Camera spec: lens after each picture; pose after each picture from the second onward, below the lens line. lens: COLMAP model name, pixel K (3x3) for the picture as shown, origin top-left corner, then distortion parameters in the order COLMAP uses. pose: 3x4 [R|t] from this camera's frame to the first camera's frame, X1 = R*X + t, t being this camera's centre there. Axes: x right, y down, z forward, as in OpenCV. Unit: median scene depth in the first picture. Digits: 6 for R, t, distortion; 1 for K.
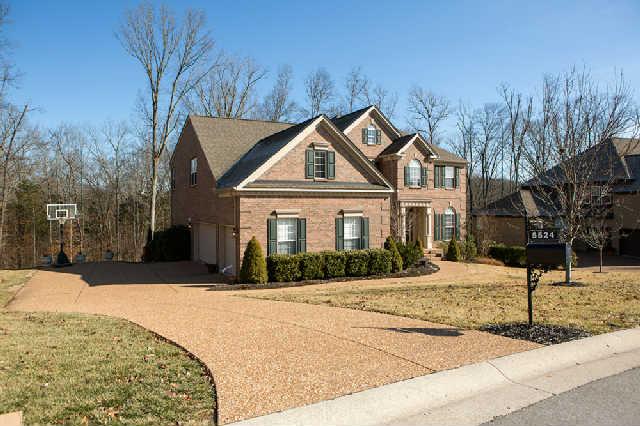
lens RADIAL K [[436.8, 0, 320.0], [0, 436.8, 213.0], [0, 0, 1]] dist [-0.012095, -0.000390]
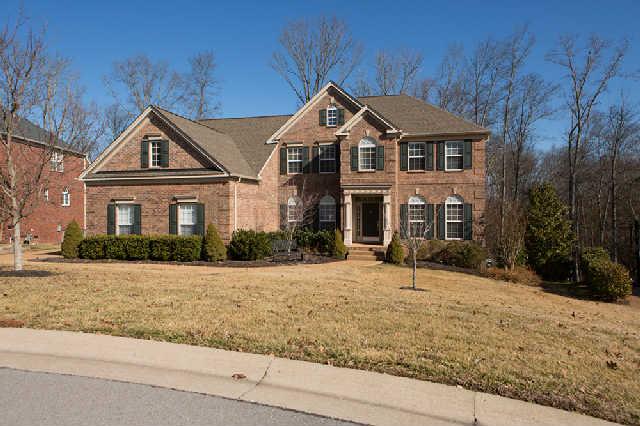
lens RADIAL K [[436.8, 0, 320.0], [0, 436.8, 213.0], [0, 0, 1]] dist [-0.012095, -0.000390]
pose [[0.767767, -0.000991, -0.640728, 0.949831], [-0.004065, 0.999971, -0.006417, 0.037202], [0.640716, 0.007531, 0.767741, 0.427534]]
